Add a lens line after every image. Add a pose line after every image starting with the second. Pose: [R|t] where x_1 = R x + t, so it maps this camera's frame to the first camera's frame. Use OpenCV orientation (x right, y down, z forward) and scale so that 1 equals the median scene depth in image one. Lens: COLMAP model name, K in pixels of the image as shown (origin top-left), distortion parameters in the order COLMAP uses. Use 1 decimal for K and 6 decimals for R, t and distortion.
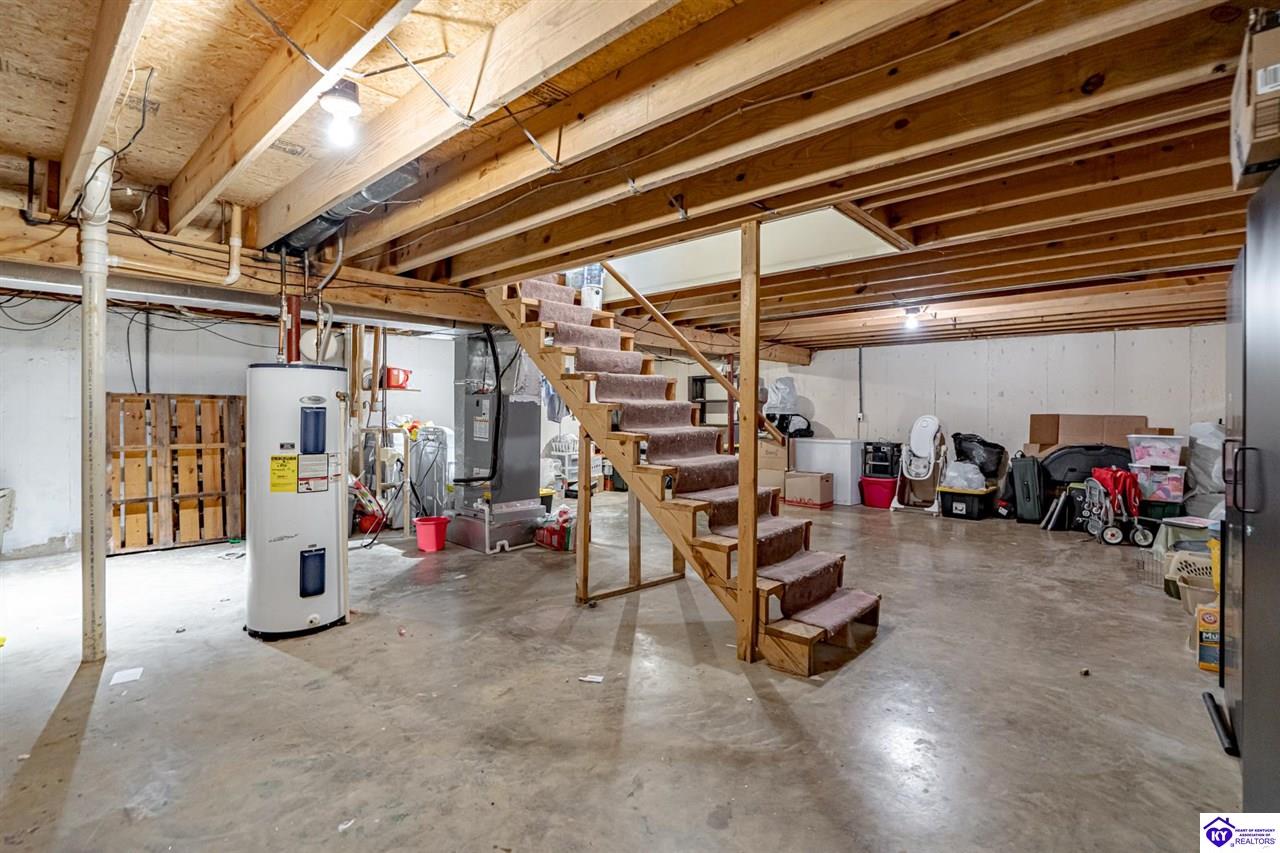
lens RADIAL K [[588.9, 0, 639.6], [0, 588.9, 417.9], [0, 0, 1]] dist [-0.000701, 0.000024]
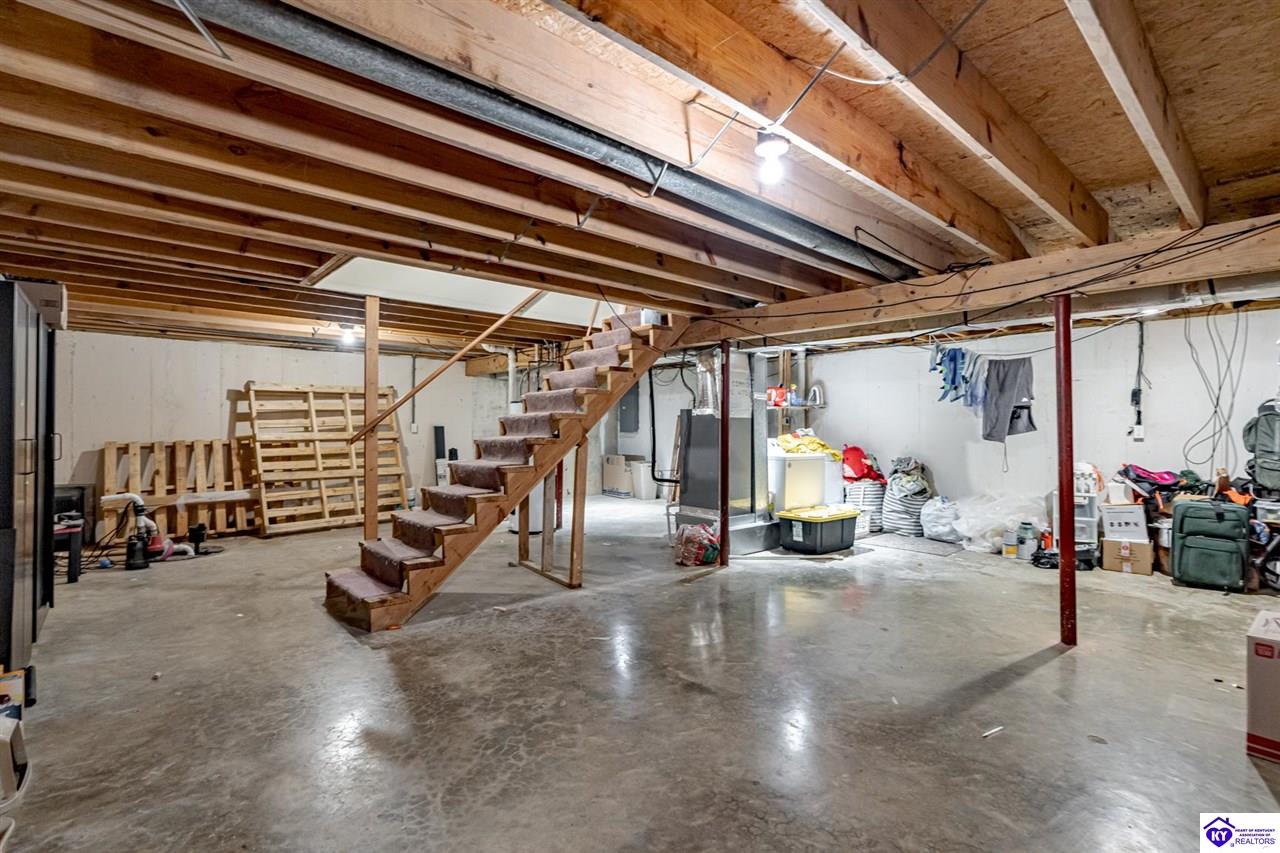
lens RADIAL K [[588.9, 0, 640.2], [0, 588.9, 425.3], [0, 0, 1]] dist [-0.000701, 0.000024]
pose [[-0.114699, -0.008303, -0.993366, 1.504990], [-0.017293, 0.999830, -0.006360, -0.004279], [0.993250, 0.016449, -0.114823, 1.742575]]
